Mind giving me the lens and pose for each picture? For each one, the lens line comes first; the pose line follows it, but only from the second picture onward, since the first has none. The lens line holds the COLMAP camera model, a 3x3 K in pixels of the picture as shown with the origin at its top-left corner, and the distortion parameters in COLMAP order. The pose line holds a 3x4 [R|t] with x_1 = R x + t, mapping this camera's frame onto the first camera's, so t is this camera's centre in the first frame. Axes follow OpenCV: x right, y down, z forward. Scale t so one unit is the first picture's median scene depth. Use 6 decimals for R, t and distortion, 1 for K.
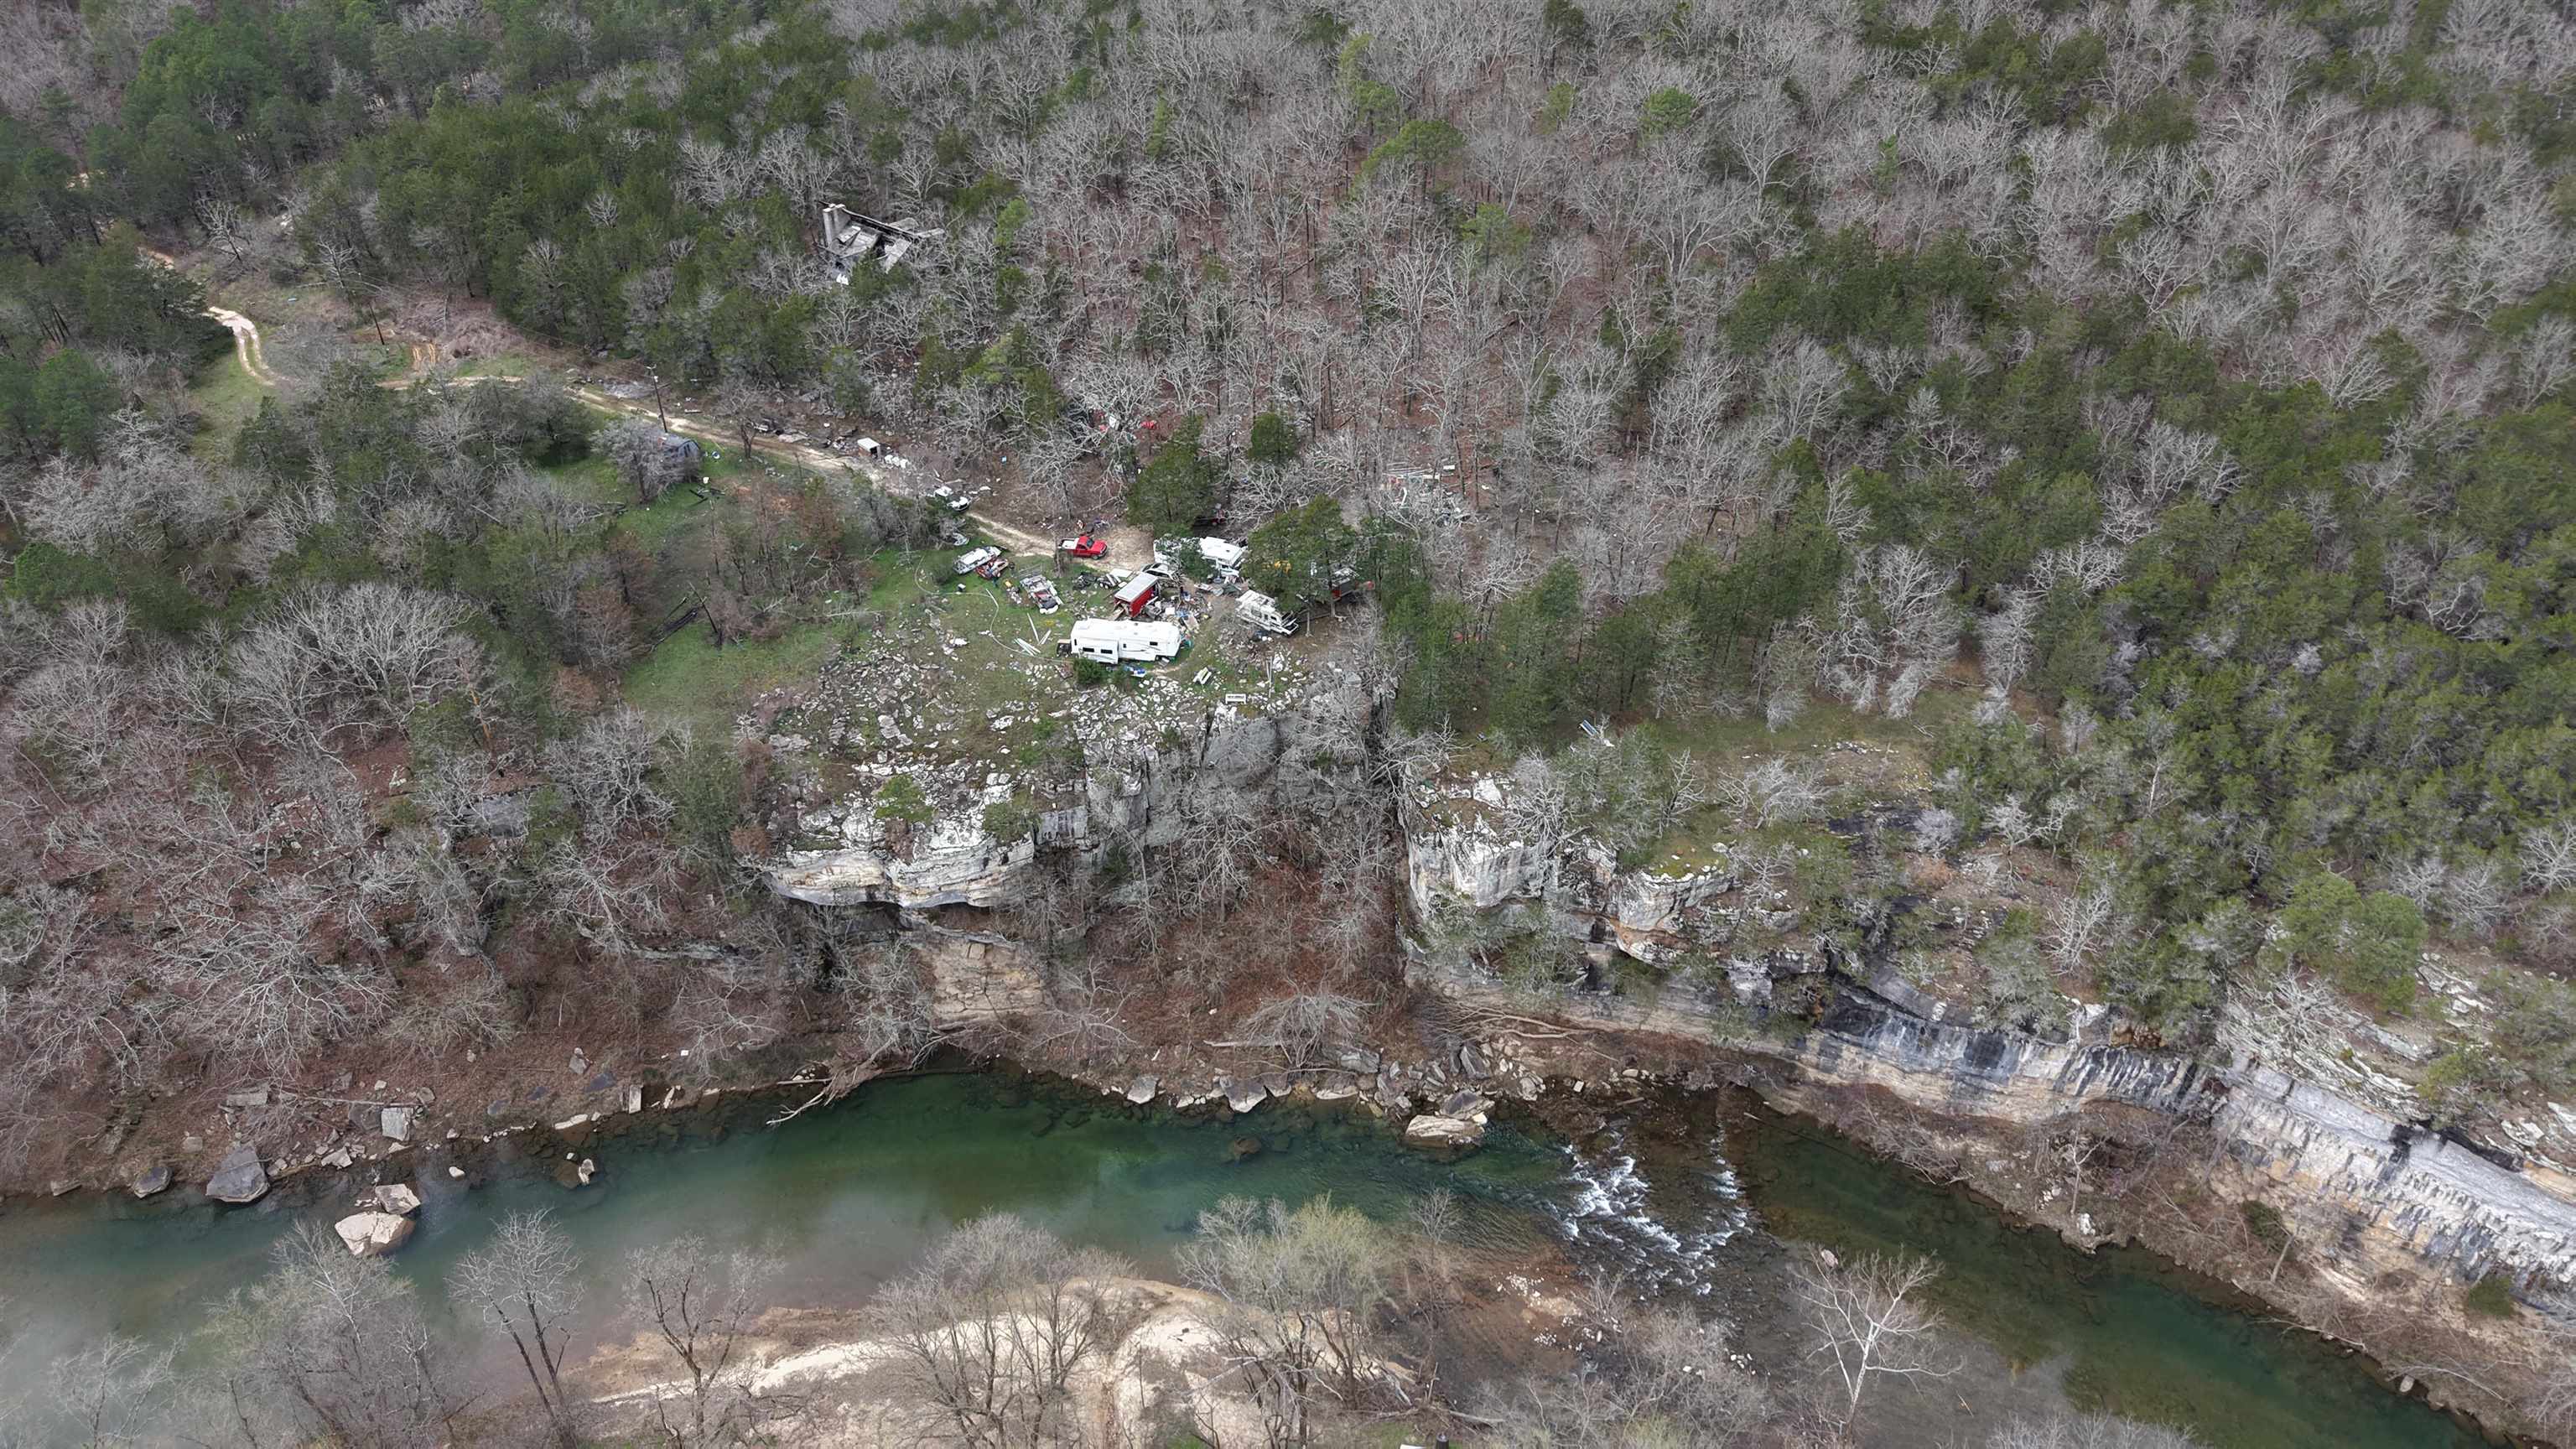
lens RADIAL K [[1729.4, 0, 1288.0], [0, 1729.4, 724.5], [0, 0, 1]] dist [0.116055, -0.206613]
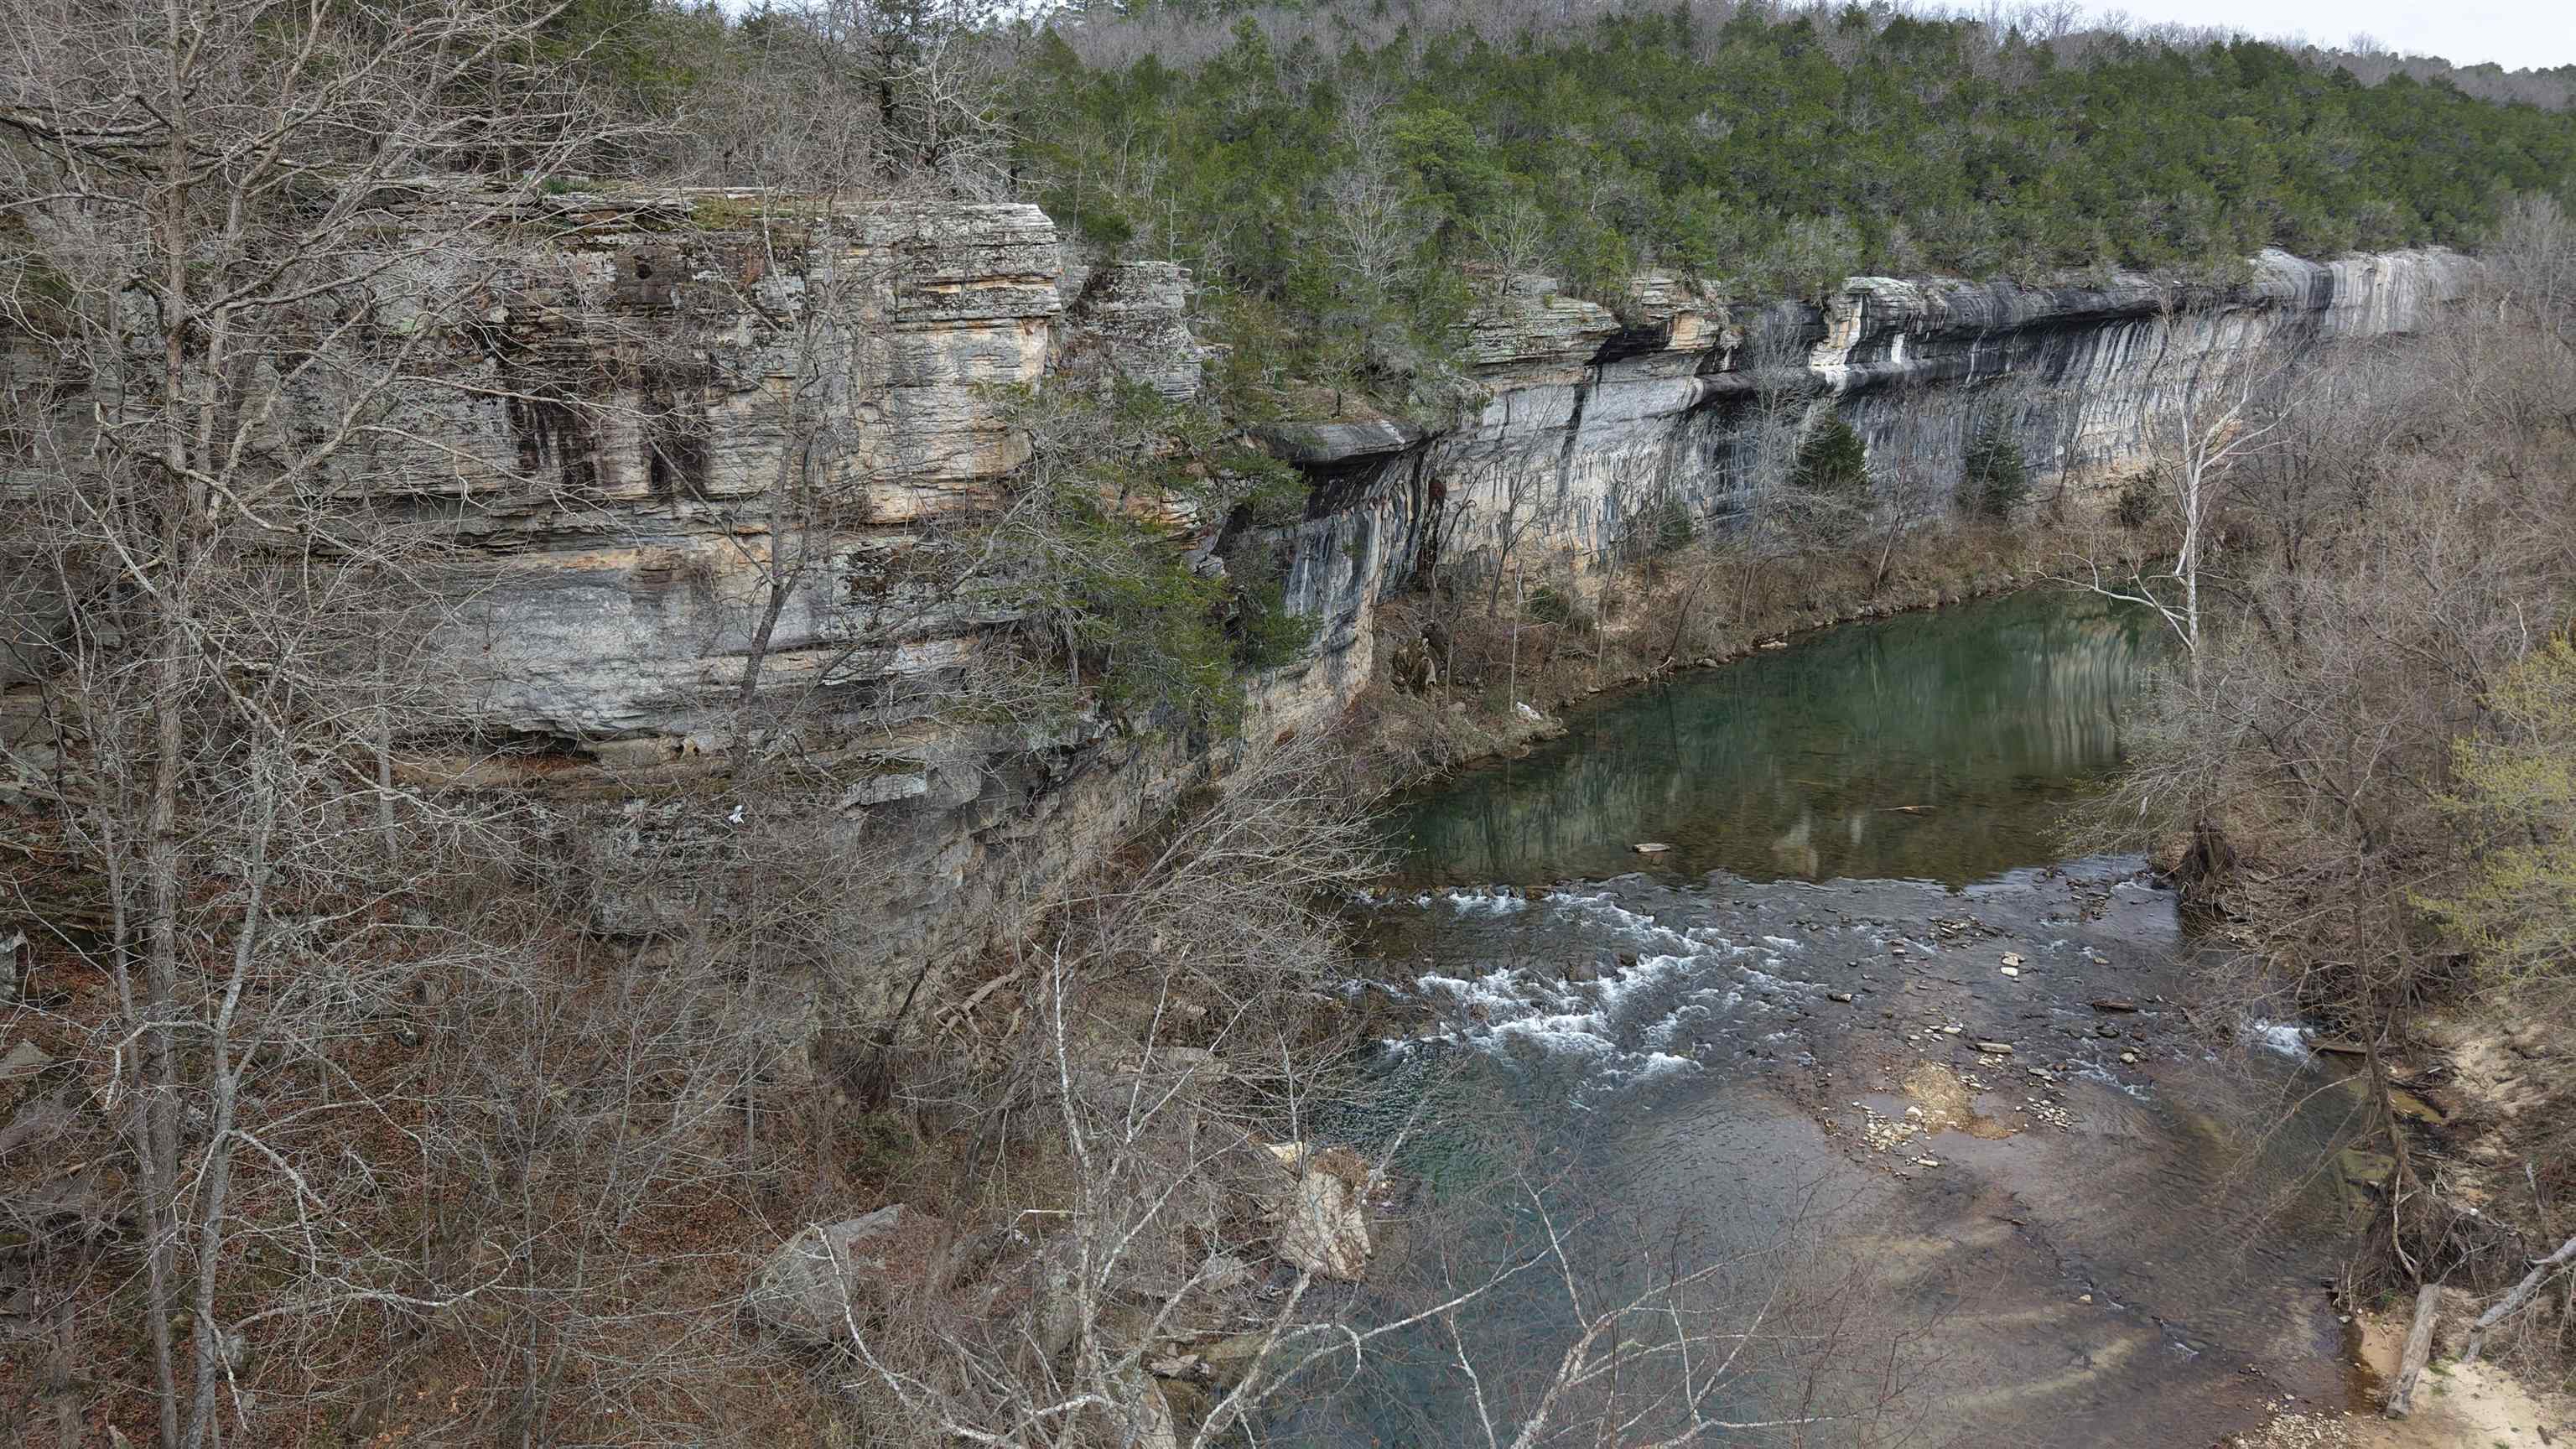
lens RADIAL K [[1728.2, 0, 1283.5], [0, 1728.2, 741.0], [0, 0, 1]] dist [0.006247, 0.004525]
pose [[0.025711, -0.246326, 0.968846, -0.170407], [0.586409, 0.788620, 0.184942, 0.107531], [-0.809607, 0.563385, 0.164724, 0.891845]]
